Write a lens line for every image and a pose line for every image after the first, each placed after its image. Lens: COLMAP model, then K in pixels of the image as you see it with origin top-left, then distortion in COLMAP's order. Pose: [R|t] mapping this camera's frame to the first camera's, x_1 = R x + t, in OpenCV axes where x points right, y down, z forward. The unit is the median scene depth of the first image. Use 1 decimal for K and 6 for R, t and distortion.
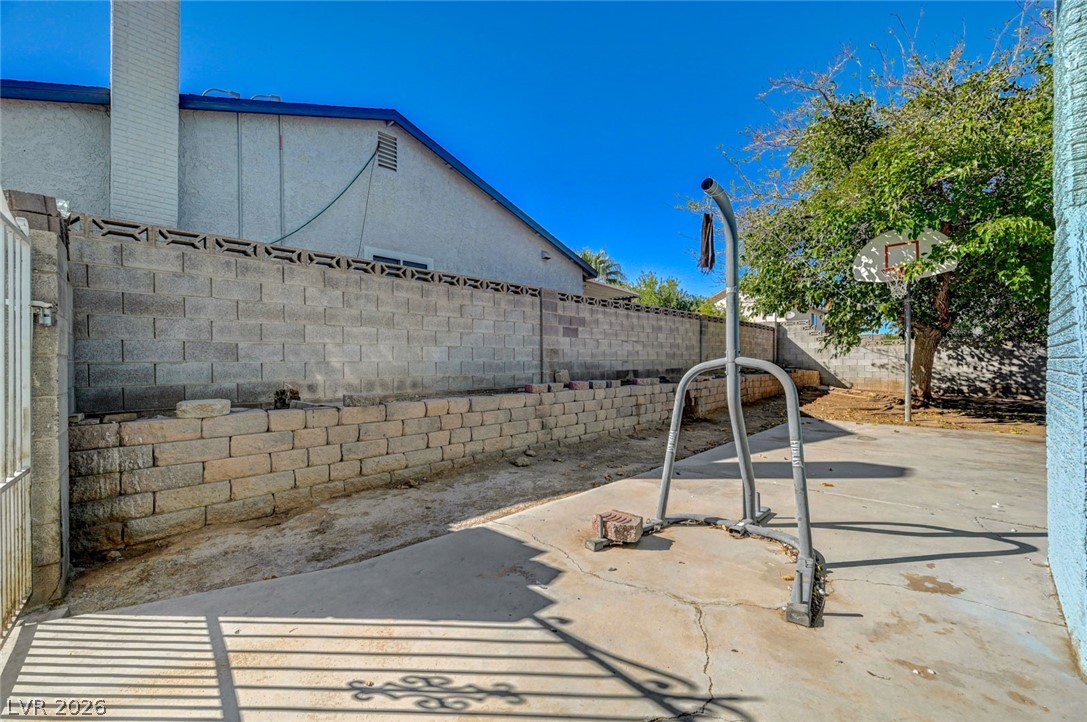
lens RADIAL K [[430.9, 0, 544.6], [0, 430.9, 365.2], [0, 0, 1]] dist [-0.000647, 0.002675]
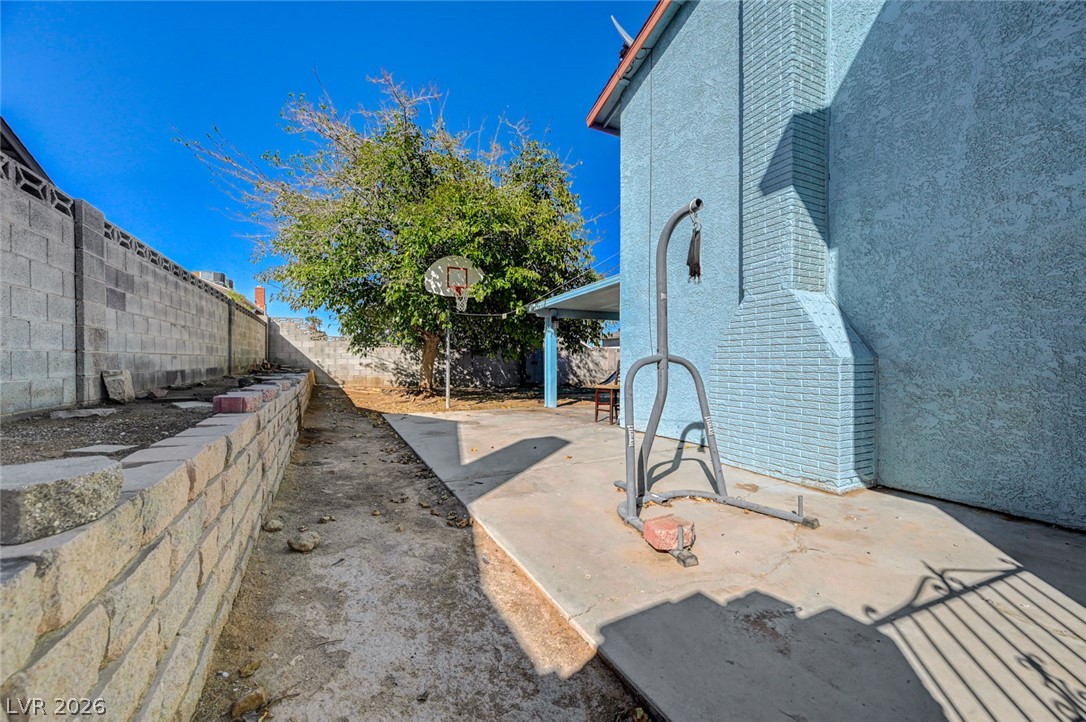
lens RADIAL K [[430.5, 0, 544.1], [0, 430.5, 365.2], [0, 0, 1]] dist [-0.000647, 0.002675]
pose [[0.322683, 0.000061, 0.946507, -0.306387], [0.000134, 1.000000, -0.000110, 0.004982], [-0.946507, 0.000162, 0.322683, 0.368403]]
